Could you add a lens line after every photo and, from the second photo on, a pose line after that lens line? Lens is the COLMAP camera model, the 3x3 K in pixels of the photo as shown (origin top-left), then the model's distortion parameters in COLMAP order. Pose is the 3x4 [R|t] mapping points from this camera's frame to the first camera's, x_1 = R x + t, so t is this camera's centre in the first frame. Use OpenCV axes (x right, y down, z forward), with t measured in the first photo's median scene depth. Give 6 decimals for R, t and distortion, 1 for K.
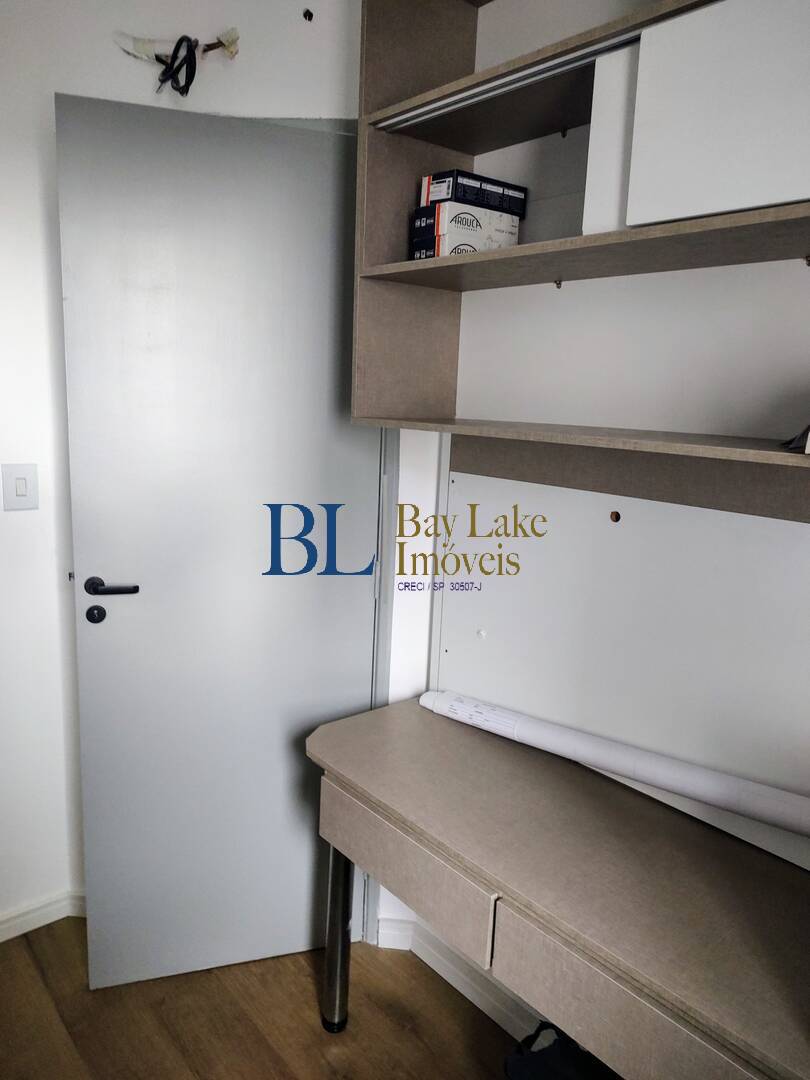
lens RADIAL K [[774.5, 0, 402.9], [0, 774.5, 538.1], [0, 0, 1]] dist [0.031515, -0.034383]
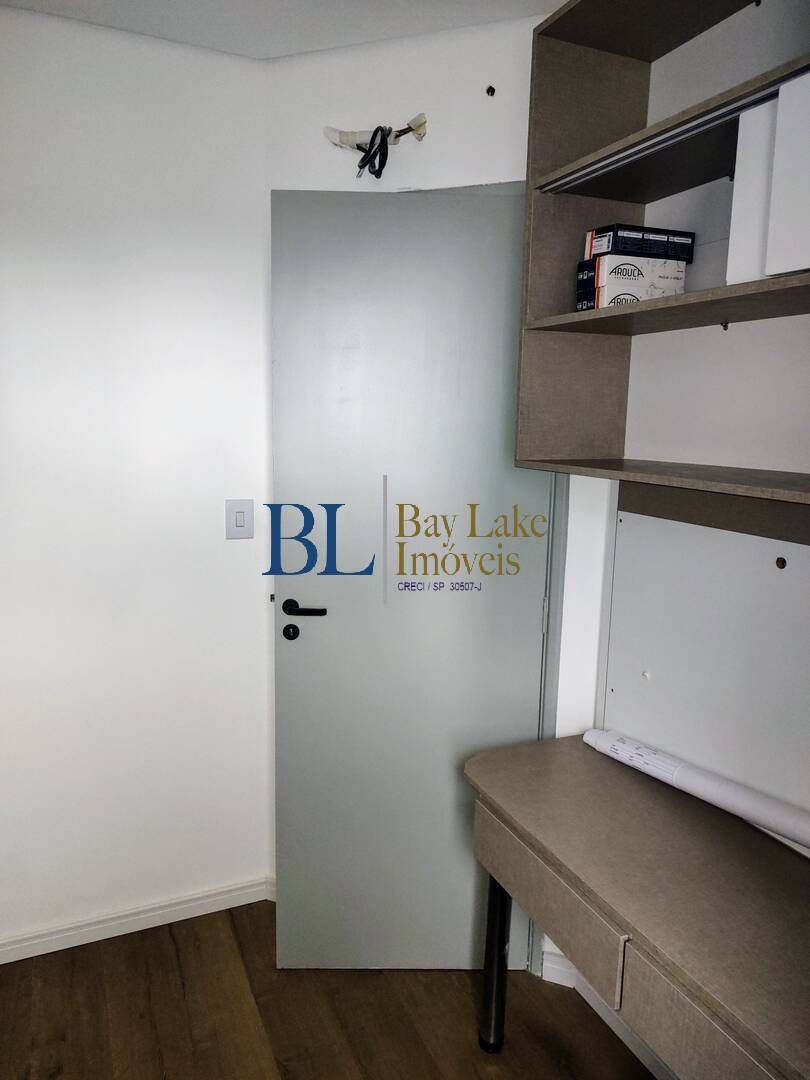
lens RADIAL K [[774.5, 0, 402.6], [0, 774.5, 537.9], [0, 0, 1]] dist [0.031515, -0.034383]
pose [[0.957725, 0.024251, -0.286663, 0.090182], [-0.034360, 0.998950, -0.030288, -0.012126], [0.285627, 0.038857, 0.957553, -0.051990]]
